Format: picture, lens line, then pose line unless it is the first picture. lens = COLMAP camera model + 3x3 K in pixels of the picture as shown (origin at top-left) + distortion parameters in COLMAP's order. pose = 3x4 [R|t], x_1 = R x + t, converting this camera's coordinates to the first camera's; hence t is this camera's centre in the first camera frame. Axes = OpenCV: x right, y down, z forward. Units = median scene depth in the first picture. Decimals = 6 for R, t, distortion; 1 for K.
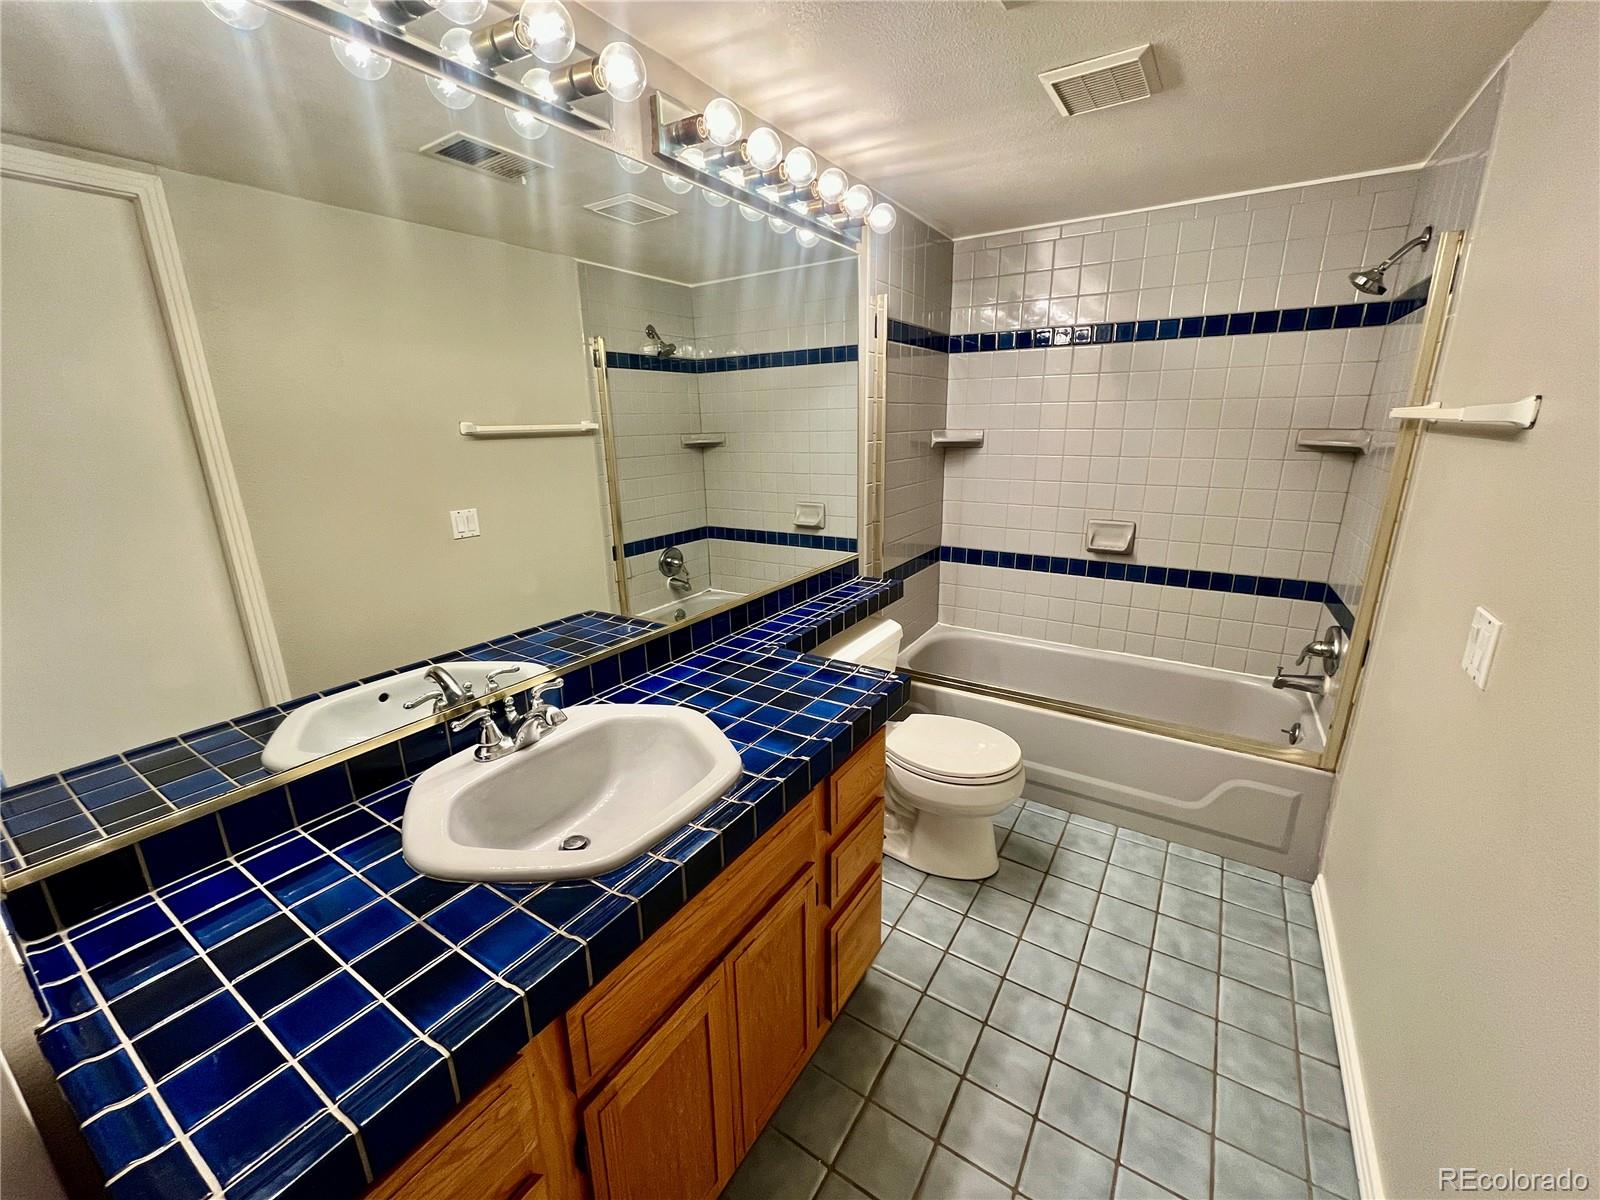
lens RADIAL K [[645.0, 0, 796.1], [0, 645.0, 601.6], [0, 0, 1]] dist [-0.002933, 0.000019]
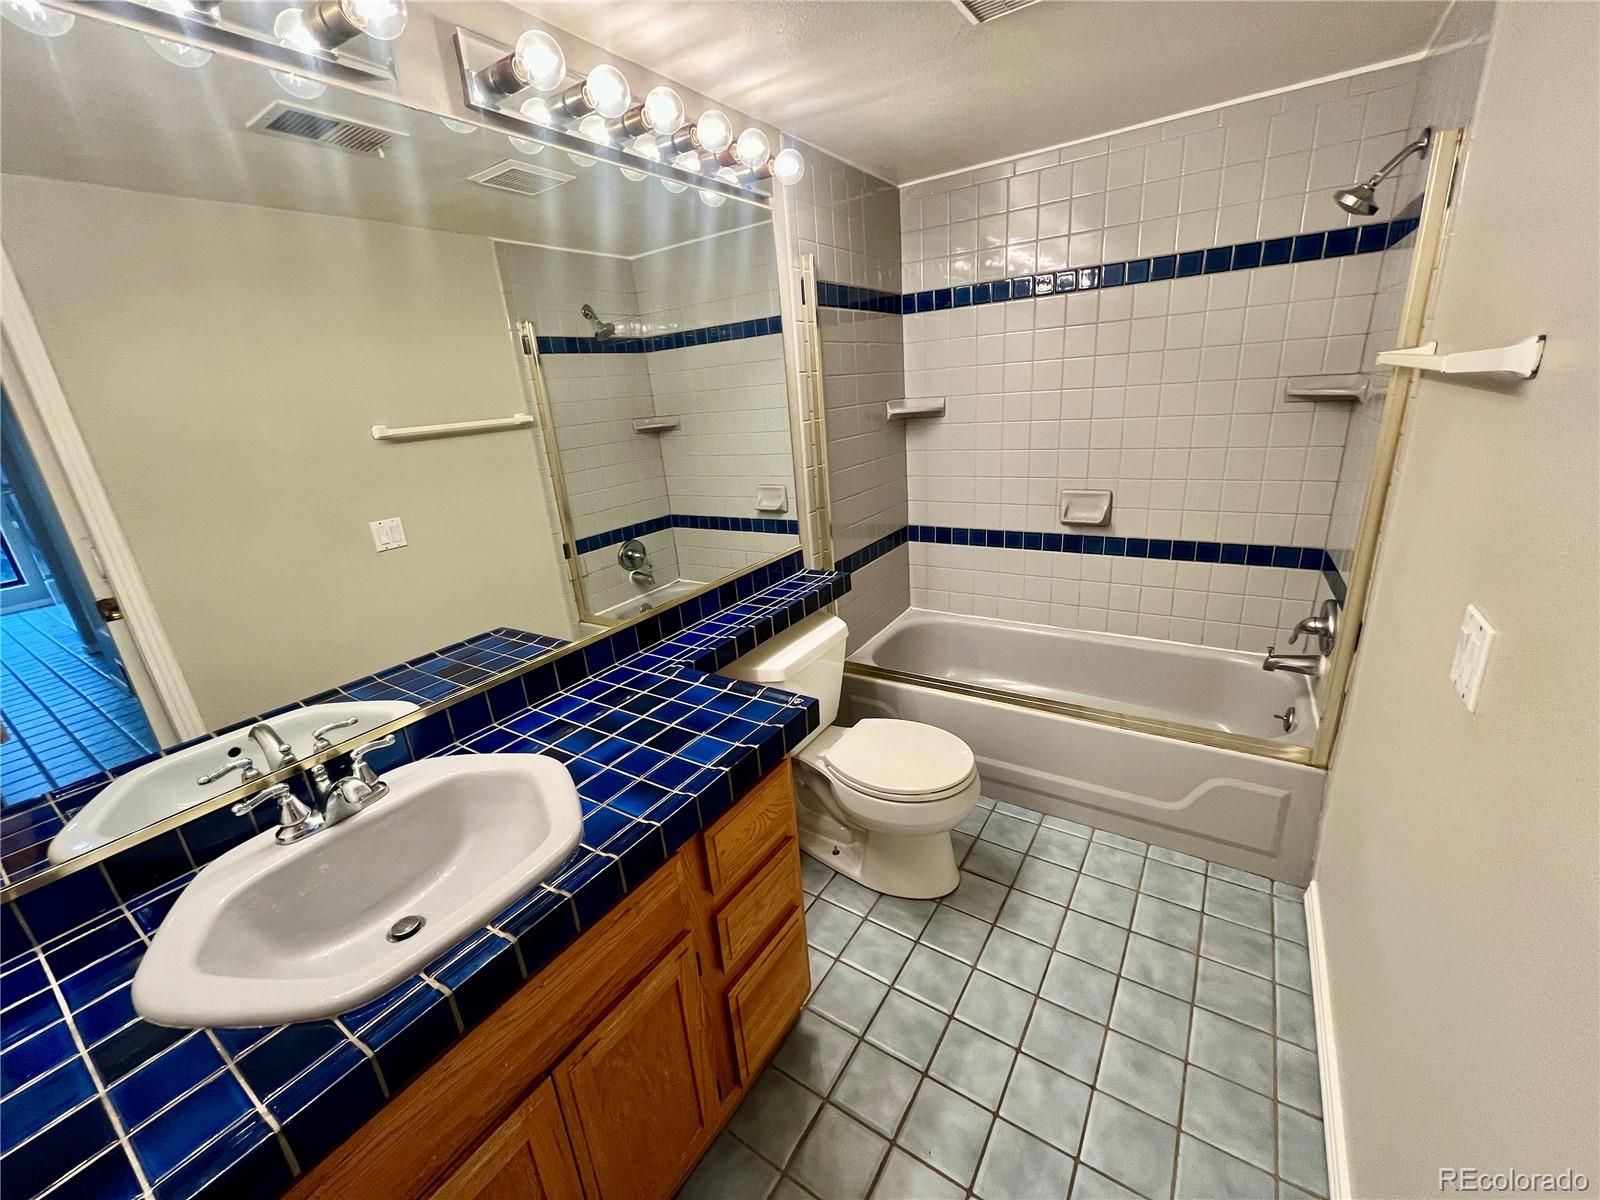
lens RADIAL K [[644.9, 0, 796.8], [0, 644.9, 601.2], [0, 0, 1]] dist [-0.003549, 0.000078]
pose [[0.998100, -0.053379, -0.030777, 0.142438], [0.054749, 0.997461, 0.045552, -0.045821], [0.028267, -0.047150, 0.998488, 0.100846]]
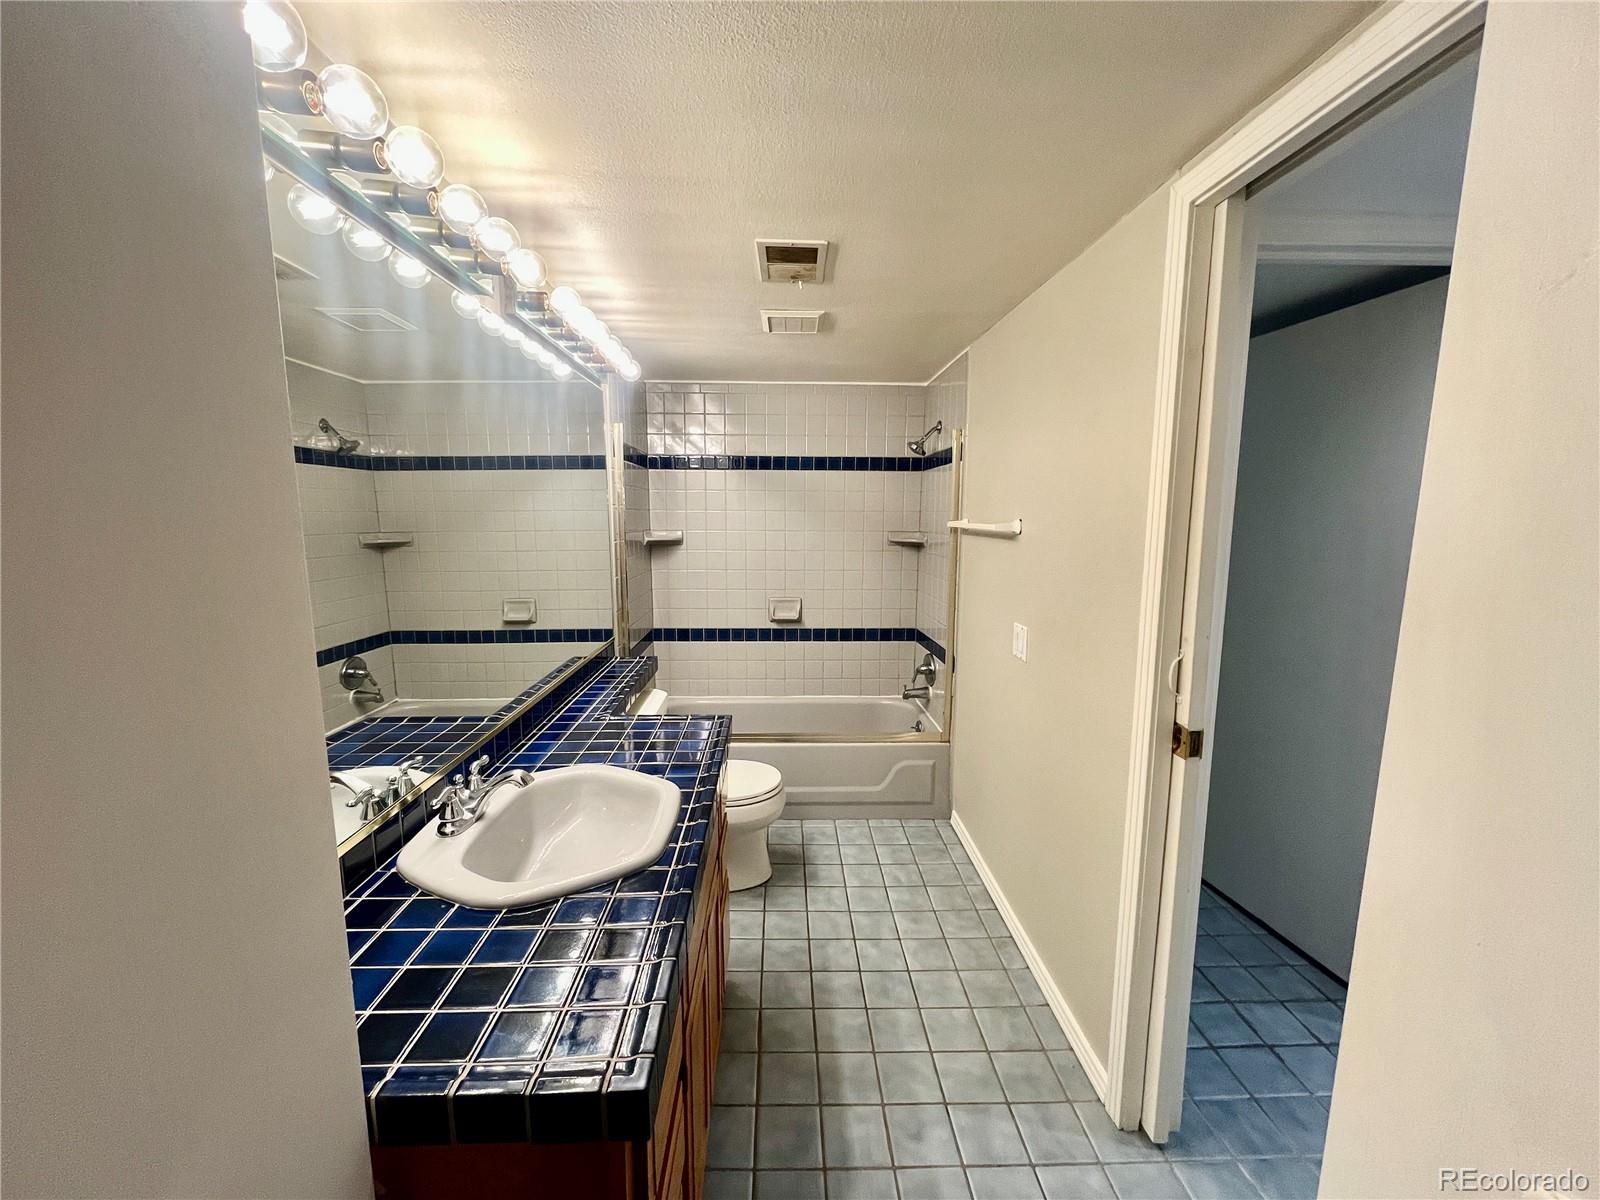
lens RADIAL K [[644.9, 0, 796.8], [0, 644.9, 601.2], [0, 0, 1]] dist [-0.003549, 0.000078]
pose [[0.823992, -0.058408, 0.563583, -0.345741], [0.139214, 0.985052, -0.101452, 0.030141], [-0.549233, 0.162054, 0.819806, -0.152975]]
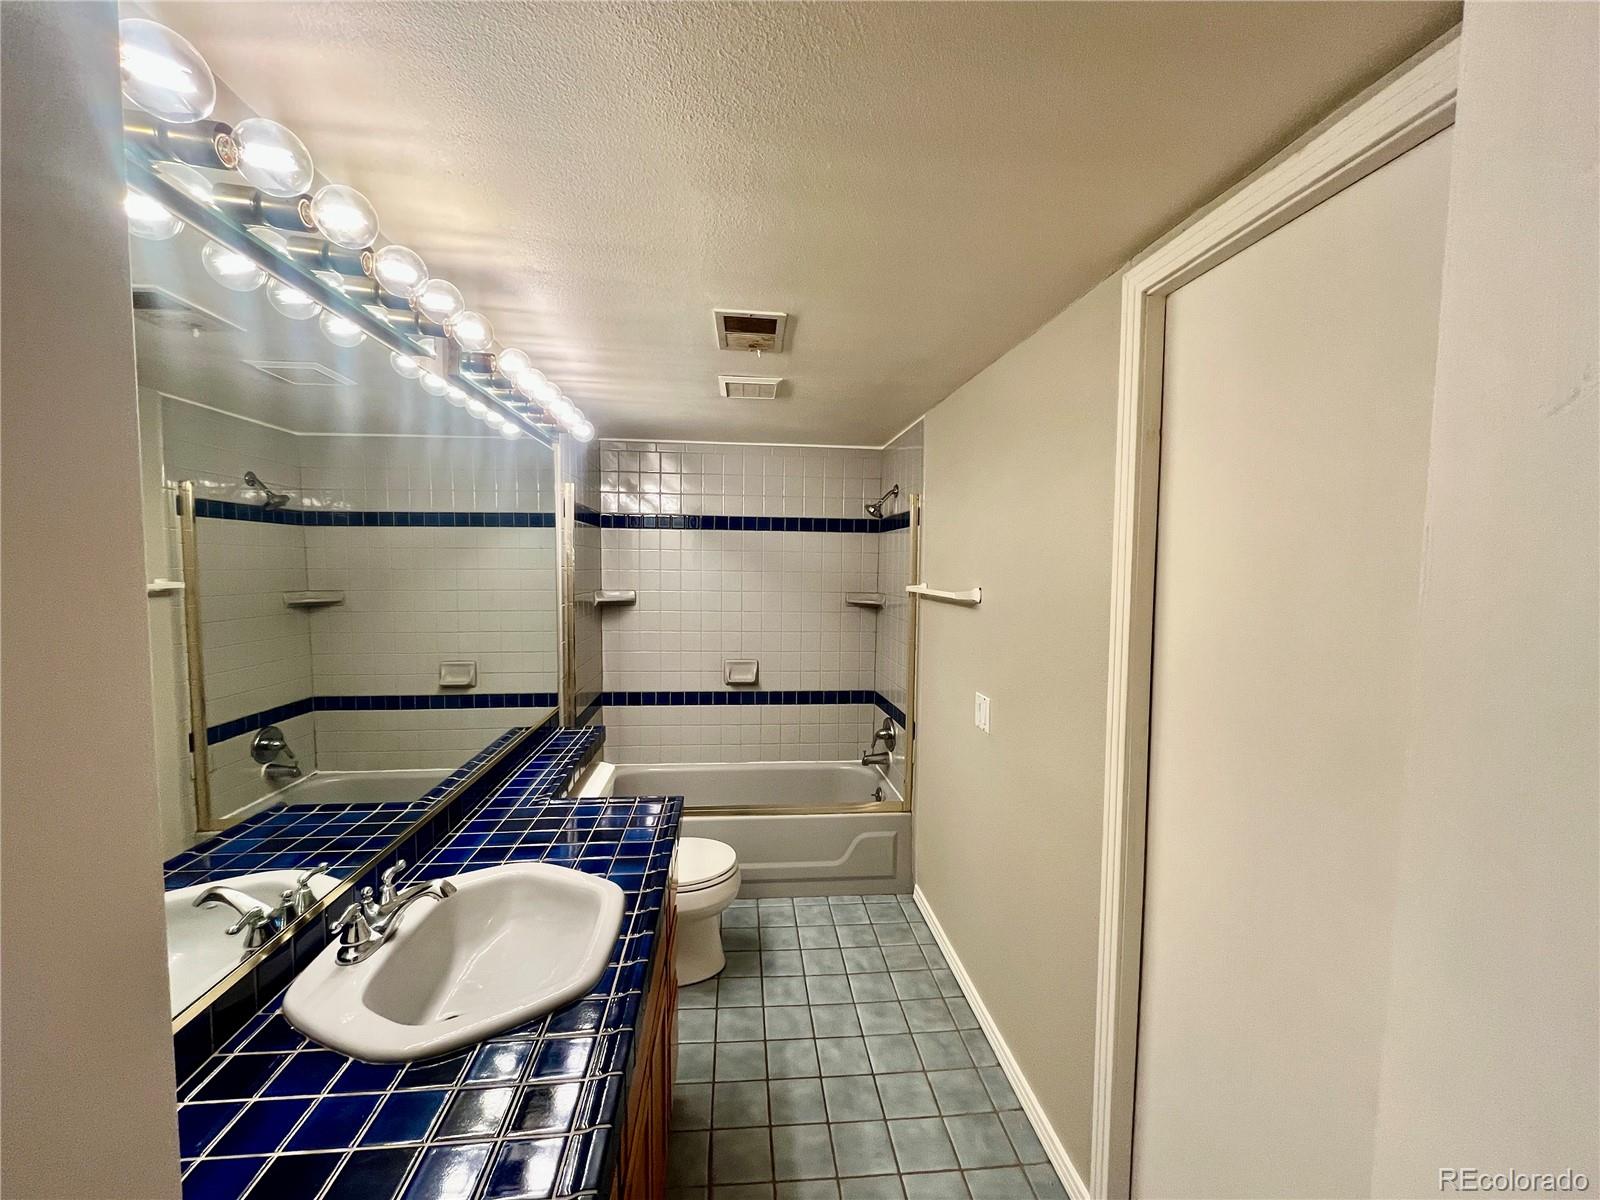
lens RADIAL K [[644.9, 0, 796.8], [0, 644.9, 601.2], [0, 0, 1]] dist [-0.003549, 0.000078]
pose [[0.783693, -0.010786, 0.621055, -0.323397], [0.146611, 0.974811, -0.168075, -0.006805], [-0.603598, 0.222772, 0.765533, -0.125688]]
